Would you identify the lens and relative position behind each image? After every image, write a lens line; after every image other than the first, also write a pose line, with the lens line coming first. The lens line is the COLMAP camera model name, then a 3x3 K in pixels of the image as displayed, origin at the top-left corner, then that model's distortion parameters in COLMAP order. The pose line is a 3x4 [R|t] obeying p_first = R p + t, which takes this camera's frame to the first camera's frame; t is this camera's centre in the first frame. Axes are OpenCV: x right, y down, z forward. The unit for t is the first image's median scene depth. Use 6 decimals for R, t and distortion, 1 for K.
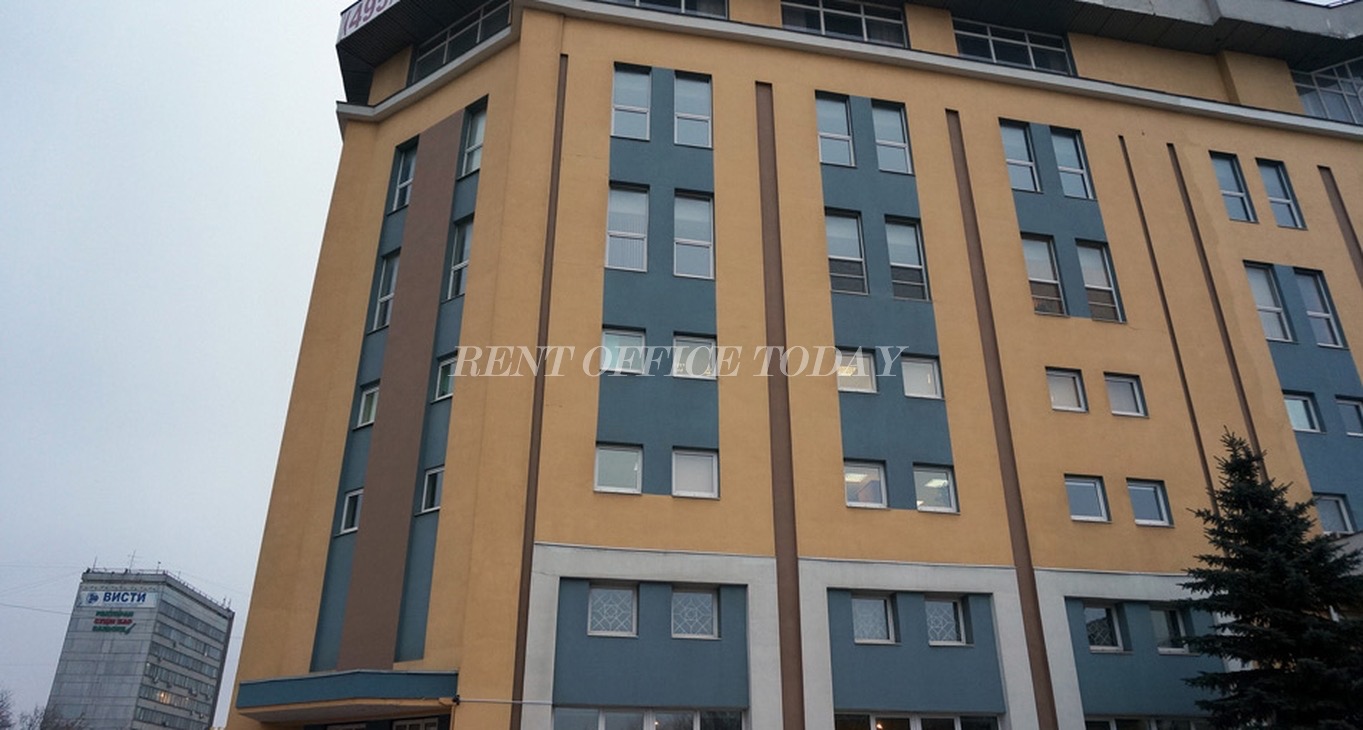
lens RADIAL K [[897.3, 0, 686.5], [0, 897.3, 396.2], [0, 0, 1]] dist [-0.042534, 0.026226]
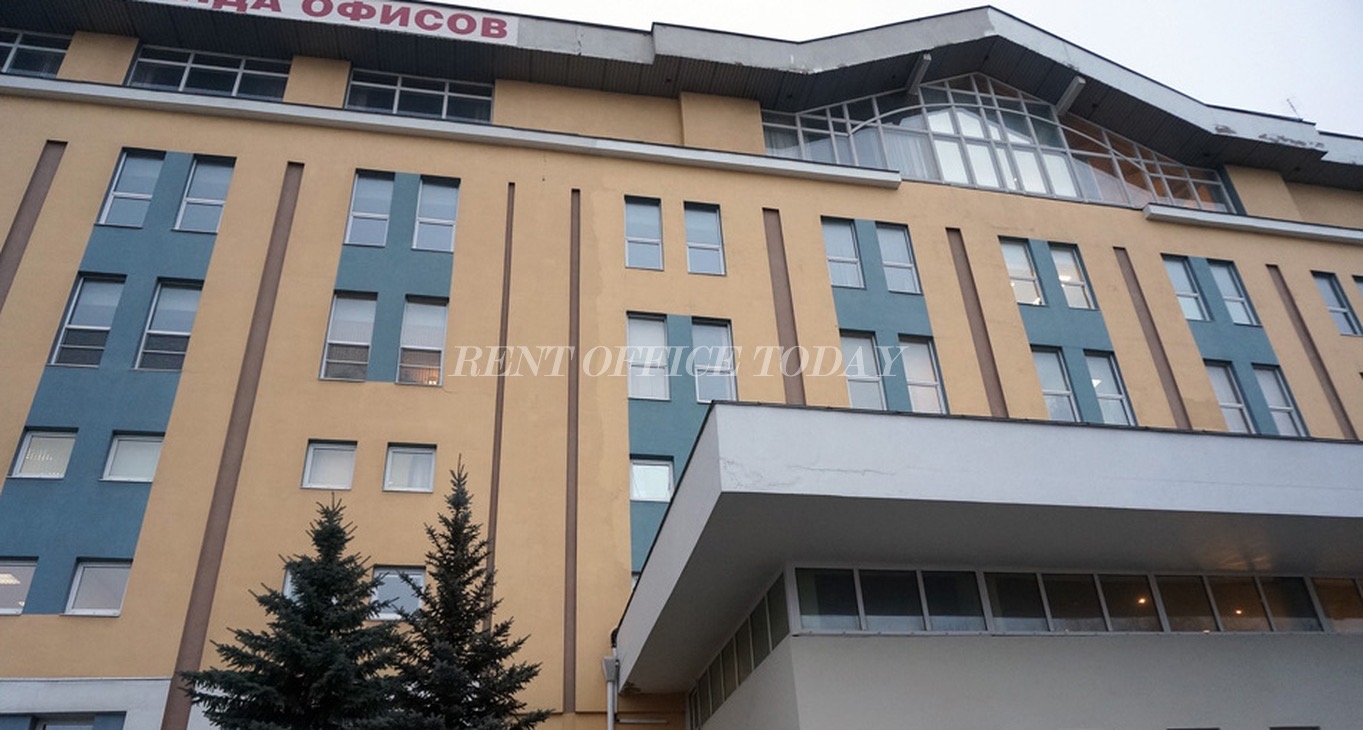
lens RADIAL K [[910.4, 0, 680.7], [0, 910.4, 450.9], [0, 0, 1]] dist [-0.034226, 0.007154]
pose [[0.998651, -0.045788, 0.024488, 0.572486], [0.047518, 0.996013, -0.075501, 0.047067], [-0.020934, 0.076563, 0.996845, 0.100809]]
